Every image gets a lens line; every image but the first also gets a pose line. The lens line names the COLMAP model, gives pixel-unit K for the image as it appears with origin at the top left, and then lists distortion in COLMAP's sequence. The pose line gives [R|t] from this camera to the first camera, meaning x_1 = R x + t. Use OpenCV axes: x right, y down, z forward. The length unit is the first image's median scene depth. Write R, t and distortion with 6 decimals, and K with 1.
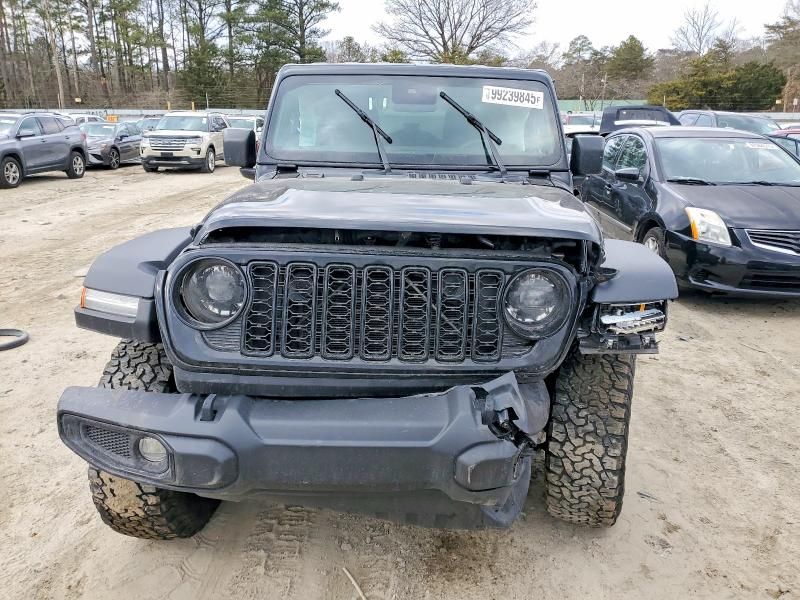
lens RADIAL K [[637.1, 0, 398.8], [0, 637.1, 292.7], [0, 0, 1]] dist [0.034844, -0.030444]
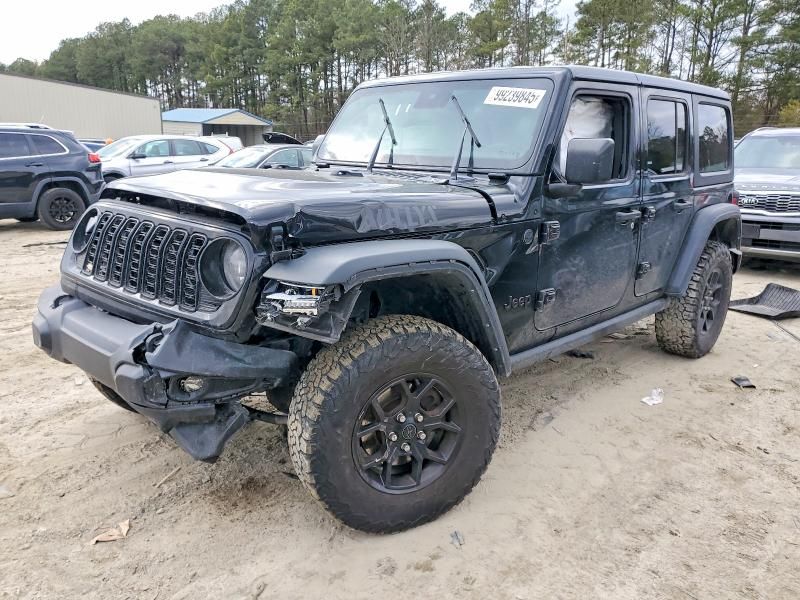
lens RADIAL K [[637.1, 0, 397.7], [0, 637.1, 306.0], [0, 0, 1]] dist [0.034844, -0.030444]
pose [[0.725872, 0.167055, -0.667235, 0.728069], [-0.186980, 0.981452, 0.042313, -0.014400], [0.661928, 0.094045, 0.743644, 0.221523]]
